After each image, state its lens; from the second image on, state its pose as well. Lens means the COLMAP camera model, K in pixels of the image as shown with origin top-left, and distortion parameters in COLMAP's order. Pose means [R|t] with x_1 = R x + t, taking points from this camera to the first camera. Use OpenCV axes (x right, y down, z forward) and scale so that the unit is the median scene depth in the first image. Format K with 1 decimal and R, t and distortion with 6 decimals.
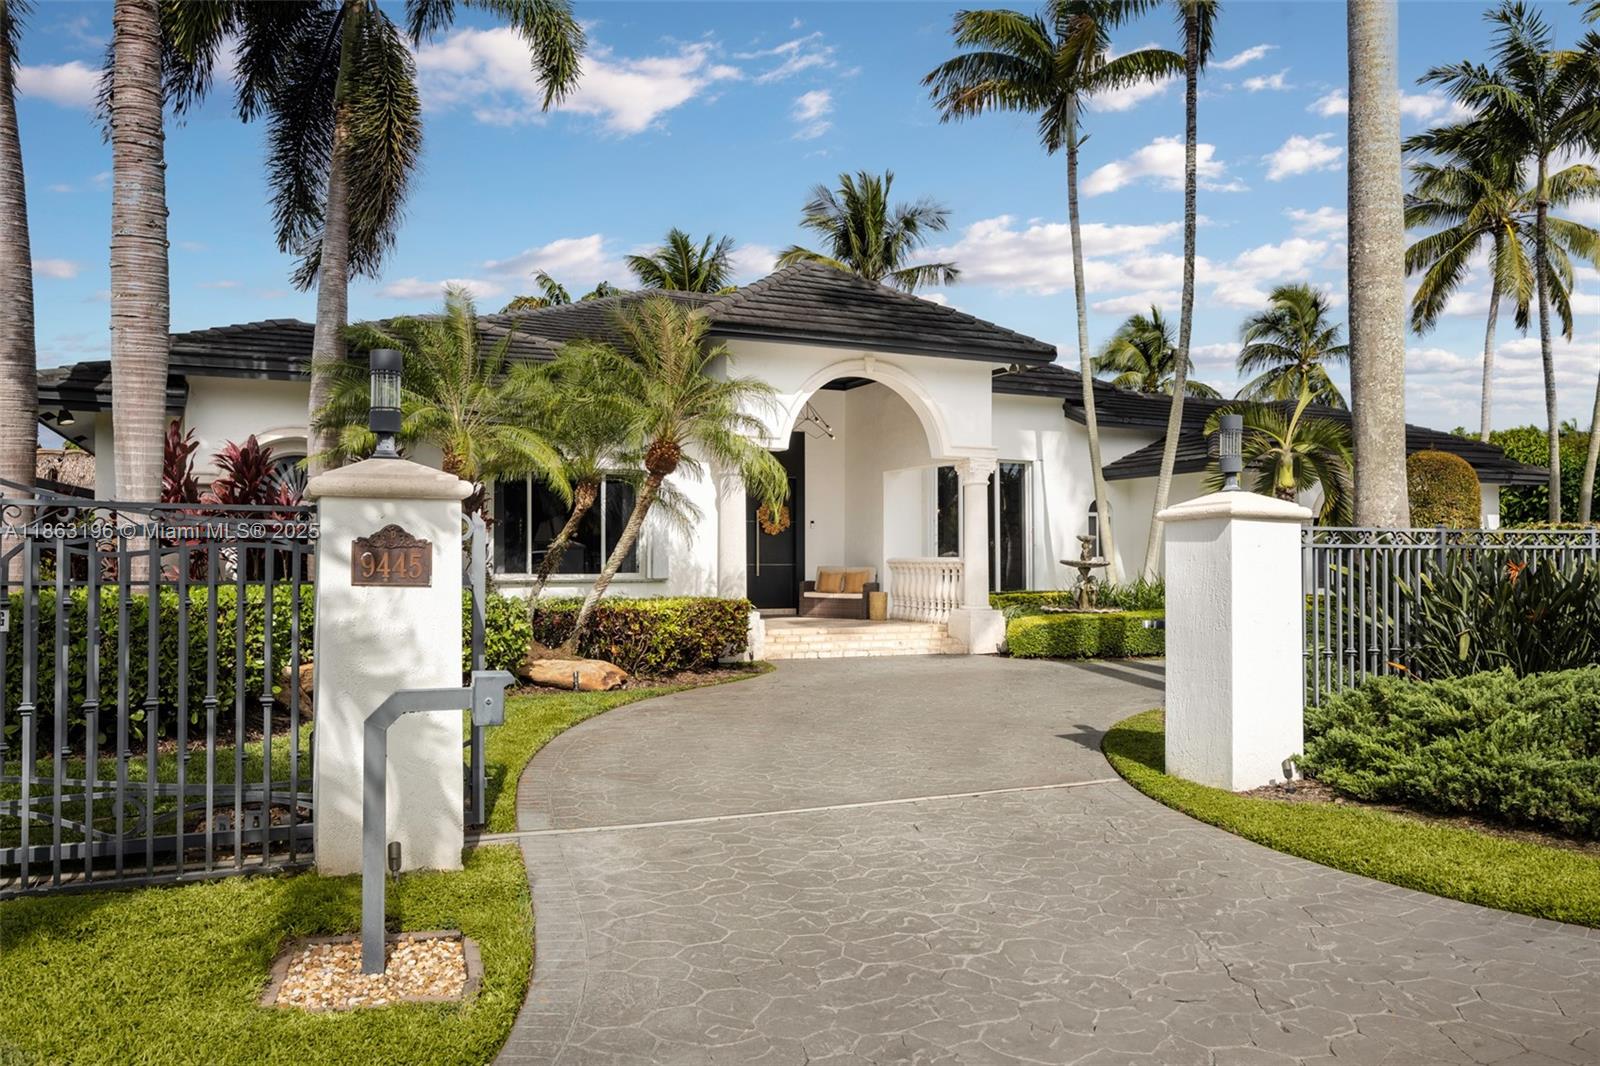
lens RADIAL K [[1374.9, 0, 800.0], [0, 1374.9, 533.0], [0, 0, 1]] dist [0.020845, 0.003647]
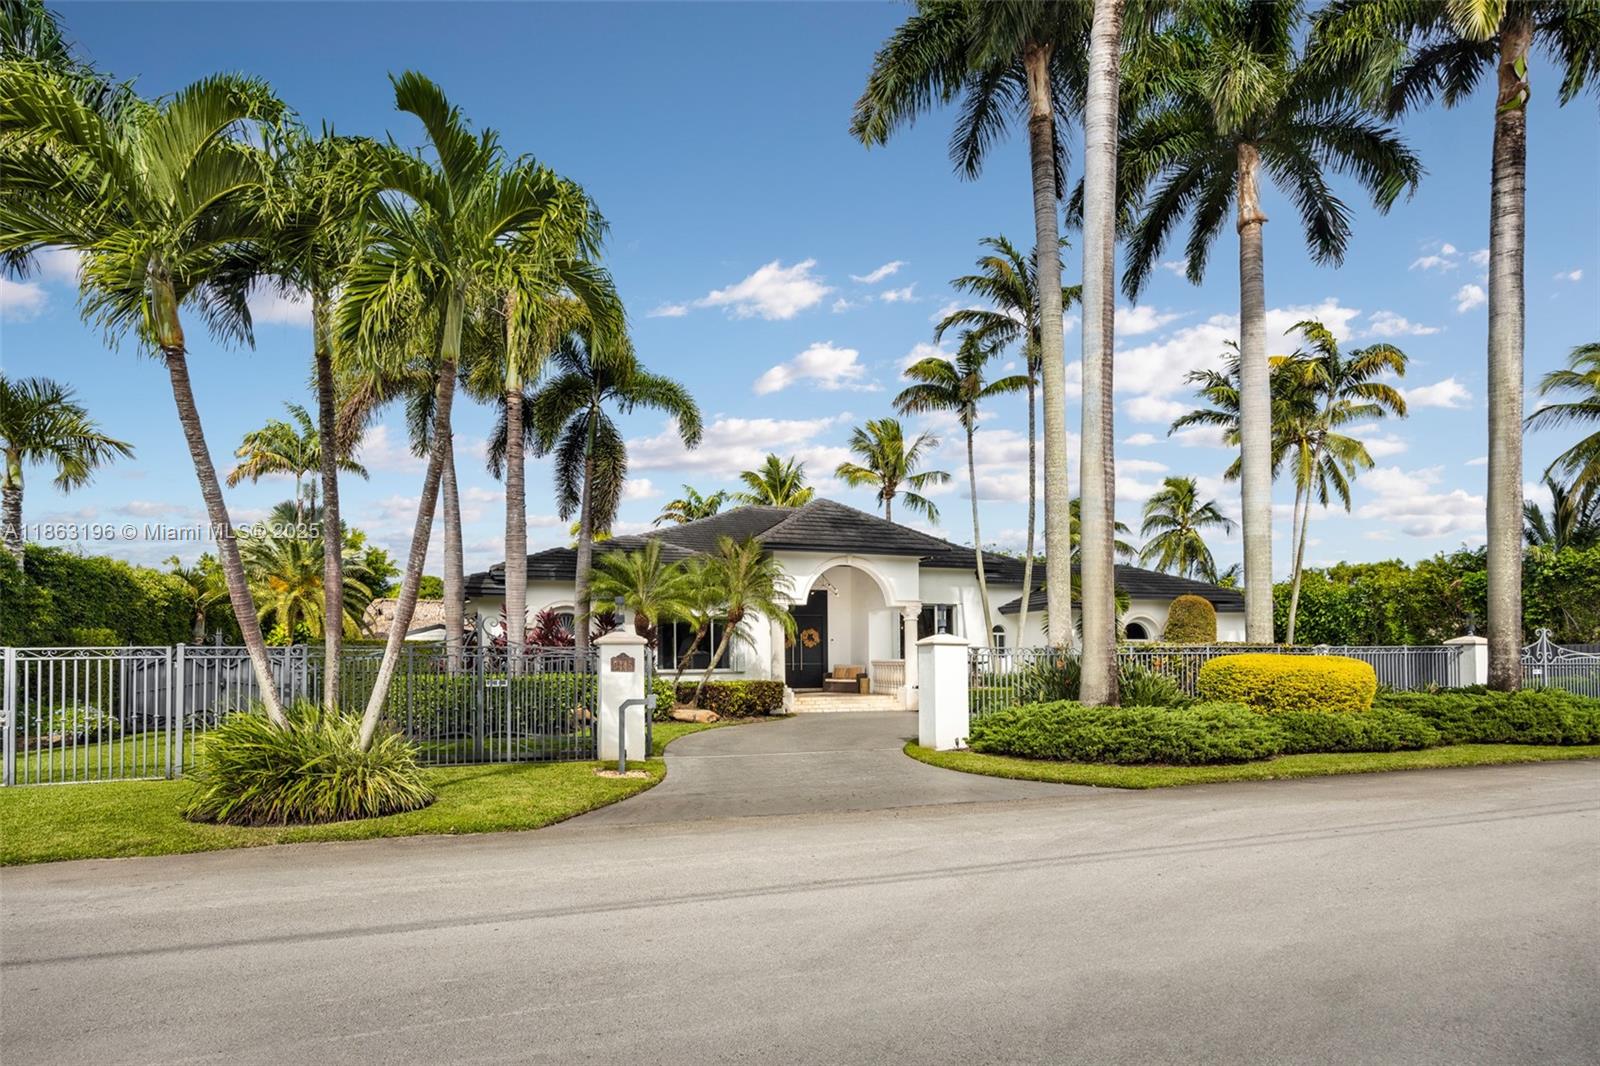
lens RADIAL K [[1785.3, 0, 800.0], [0, 1785.3, 533.0], [0, 0, 1]] dist [-0.012278, -0.004576]
pose [[0.988544, -0.017659, -0.149895, 0.377931], [0.010203, 0.998679, -0.050364, -0.035891], [0.150586, 0.048257, 0.987418, -1.559881]]
